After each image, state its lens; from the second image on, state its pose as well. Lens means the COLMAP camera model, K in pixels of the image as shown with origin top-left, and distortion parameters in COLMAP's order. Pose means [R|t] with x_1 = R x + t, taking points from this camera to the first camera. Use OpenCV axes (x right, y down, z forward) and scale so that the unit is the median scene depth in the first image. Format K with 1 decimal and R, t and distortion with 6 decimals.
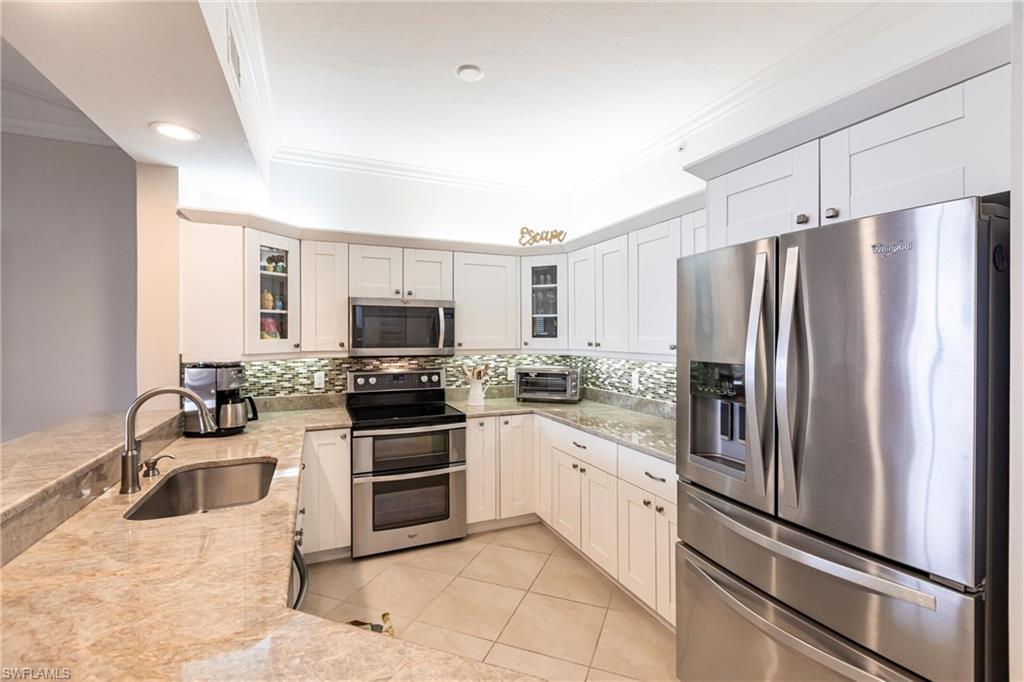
lens RADIAL K [[449.2, 0, 510.7], [0, 449.2, 341.5], [0, 0, 1]] dist [-0.014904, -0.000118]
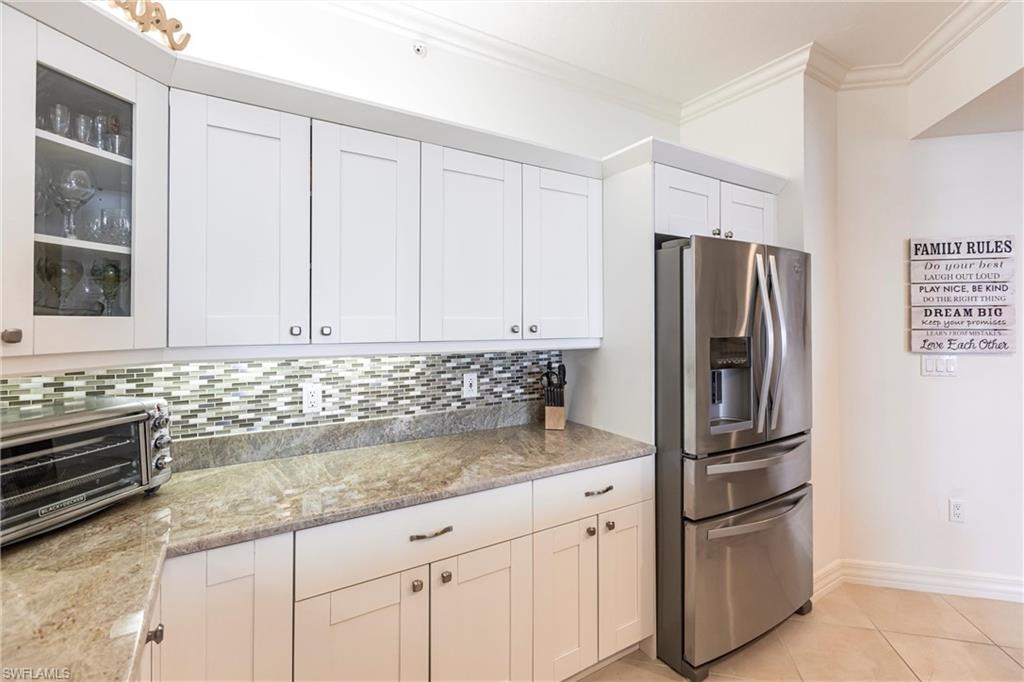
lens RADIAL K [[466.3, 0, 512.9], [0, 466.3, 312.9], [0, 0, 1]] dist [0.011088, -0.001877]
pose [[-0.153908, 0.021442, 0.987852, -0.293696], [0.012125, 0.999730, -0.019810, -0.000282], [-0.988011, 0.008928, -0.154127, 0.780443]]
